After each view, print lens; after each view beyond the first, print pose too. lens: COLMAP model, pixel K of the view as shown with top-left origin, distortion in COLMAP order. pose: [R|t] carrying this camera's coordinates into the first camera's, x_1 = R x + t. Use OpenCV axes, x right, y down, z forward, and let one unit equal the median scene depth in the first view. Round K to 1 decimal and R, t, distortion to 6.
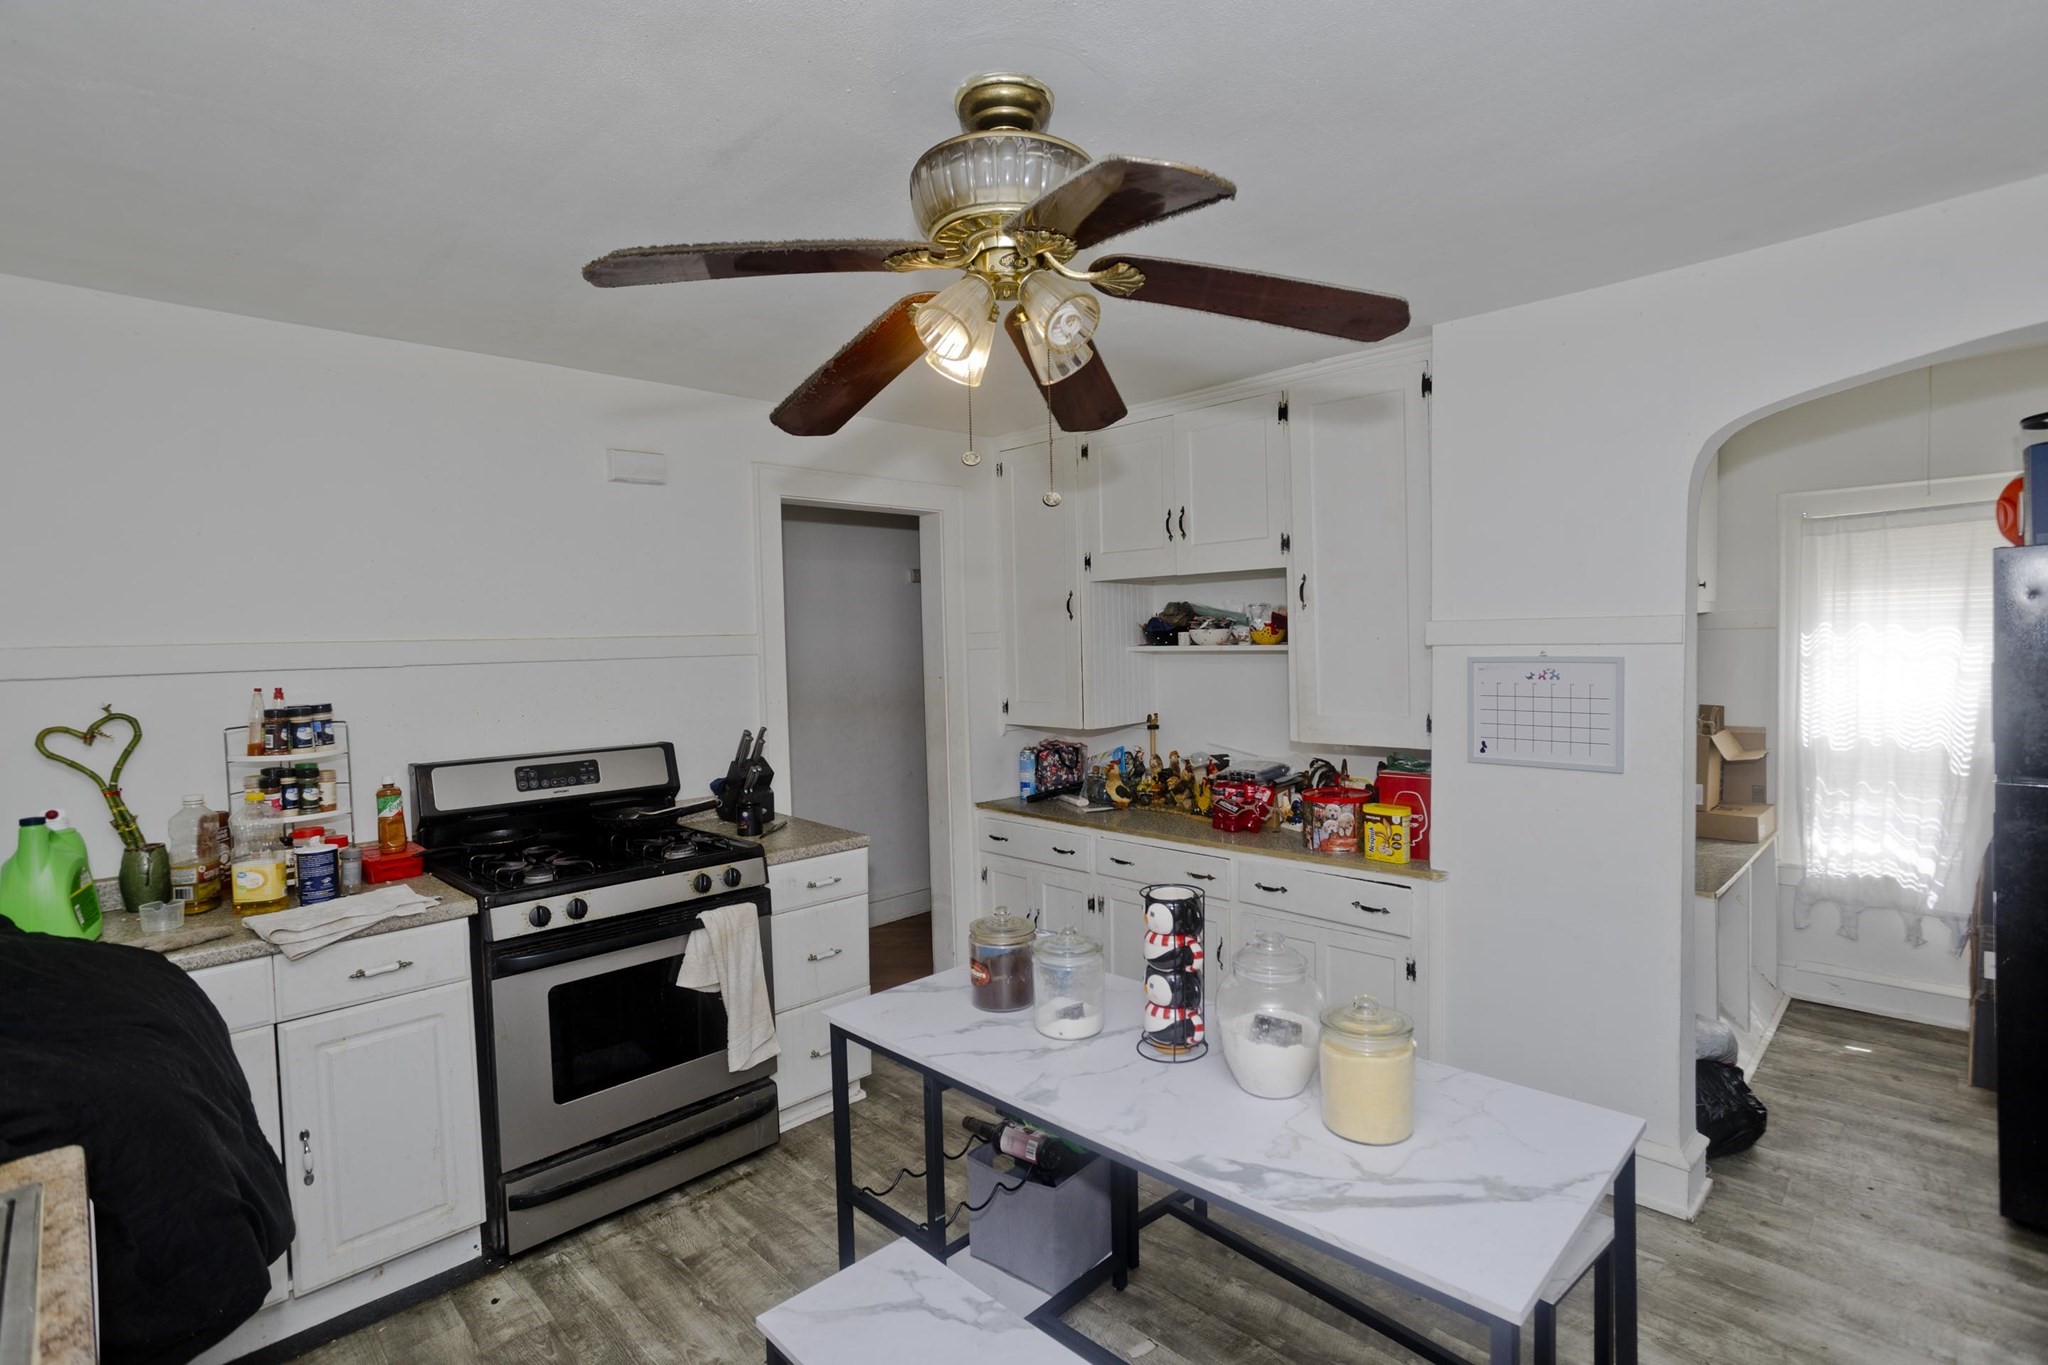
lens RADIAL K [[981.4, 0, 1032.1], [0, 981.4, 676.4], [0, 0, 1]] dist [-0.051520, 0.033391]
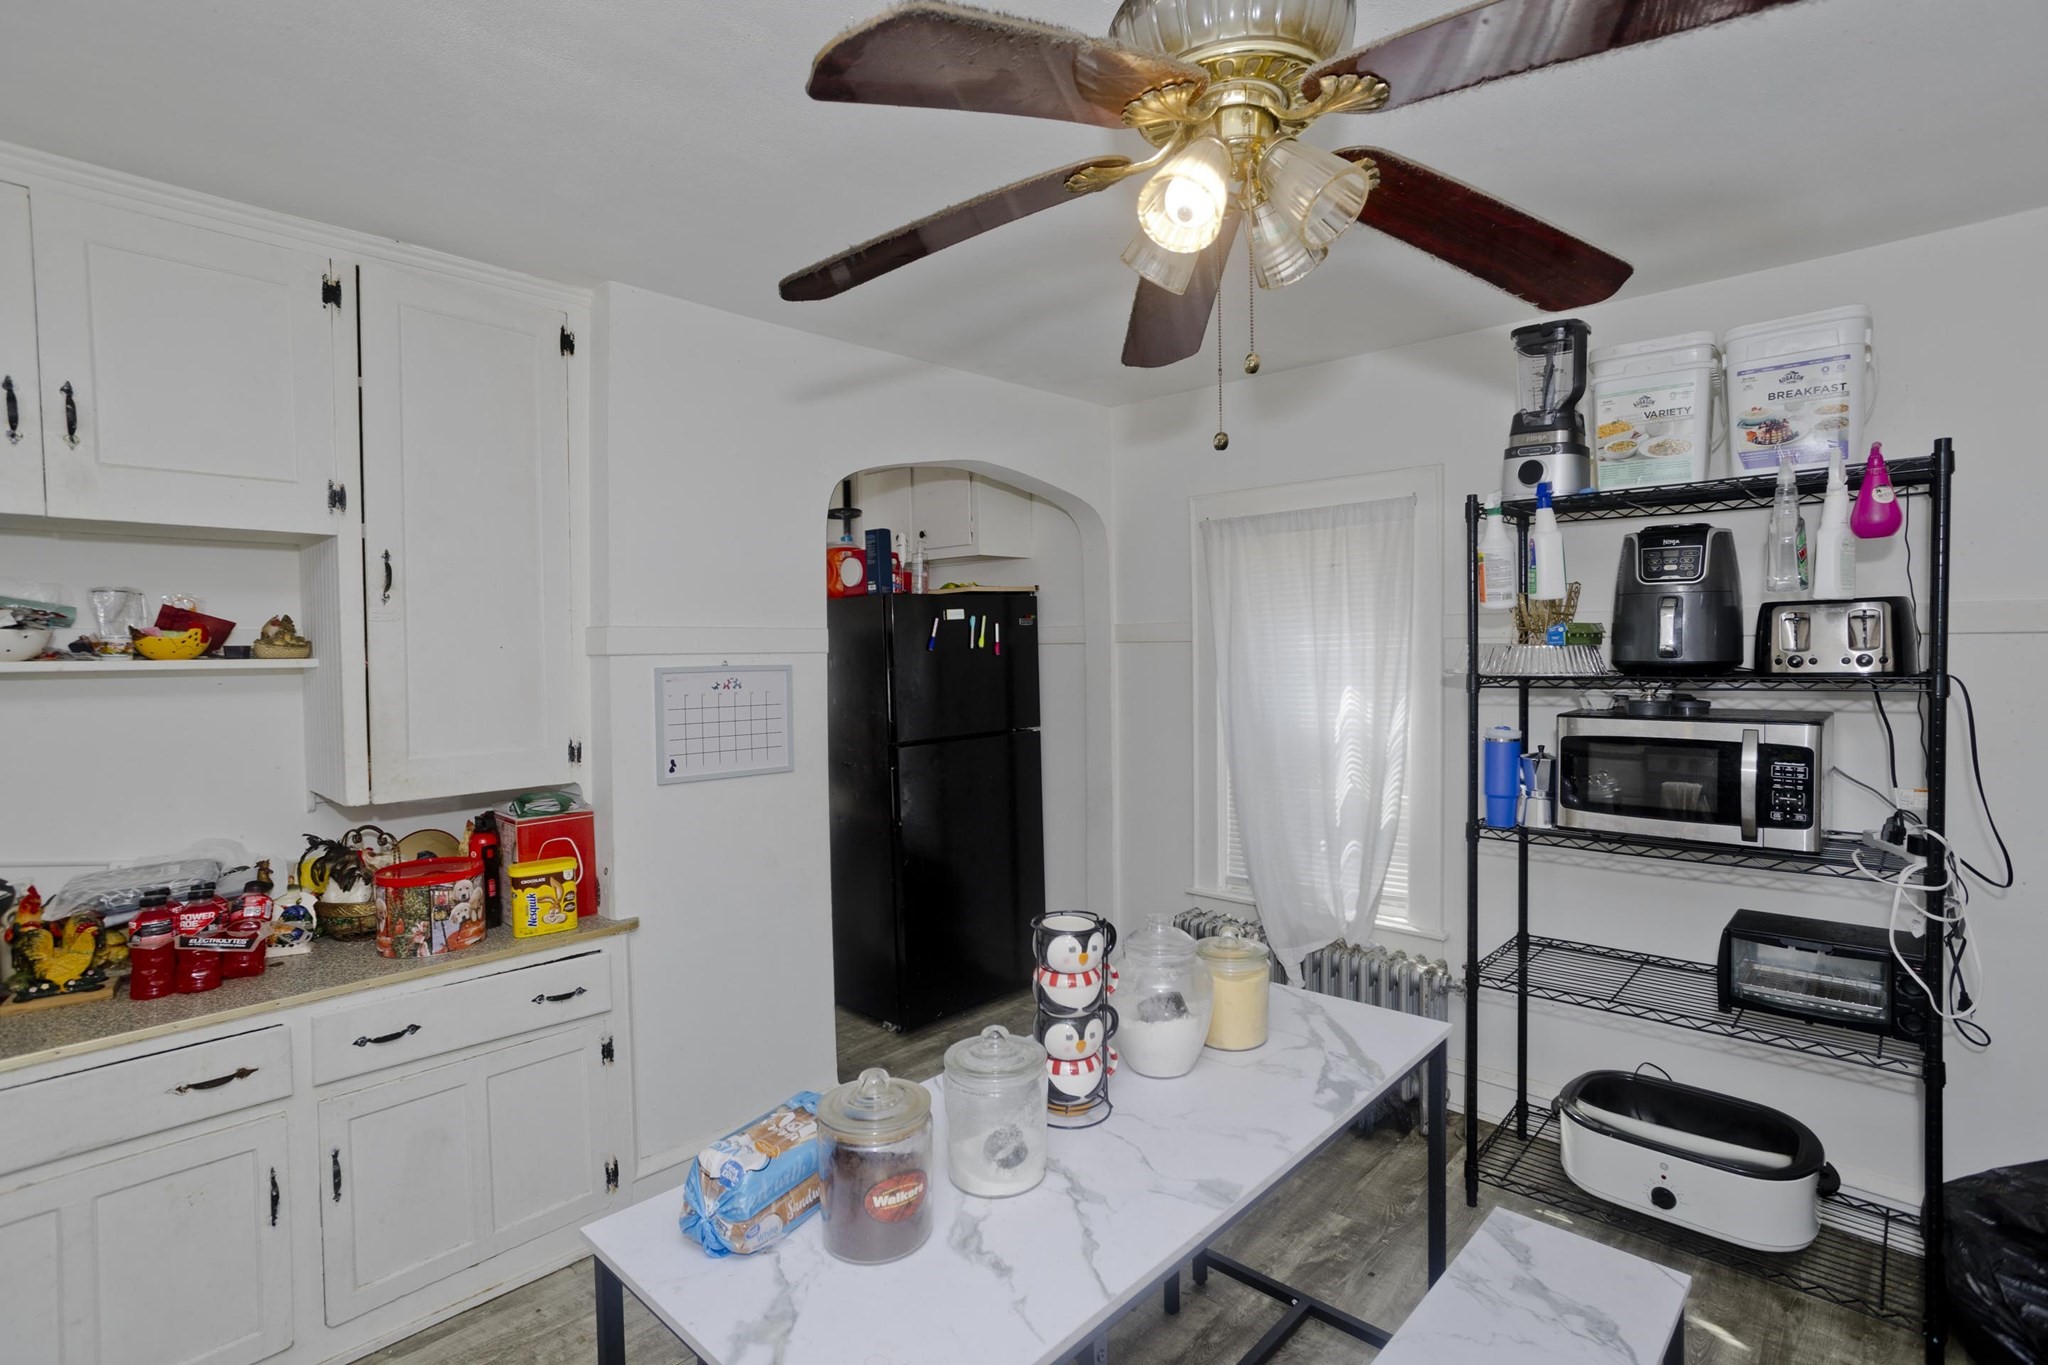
lens RADIAL K [[981.4, 0, 1032.1], [0, 981.4, 676.4], [0, 0, 1]] dist [-0.051520, 0.033391]
pose [[-0.020352, -0.004114, 0.999784, -0.454363], [0.052004, 0.998634, 0.005168, 0.001263], [-0.998439, 0.052098, -0.020110, 0.672167]]
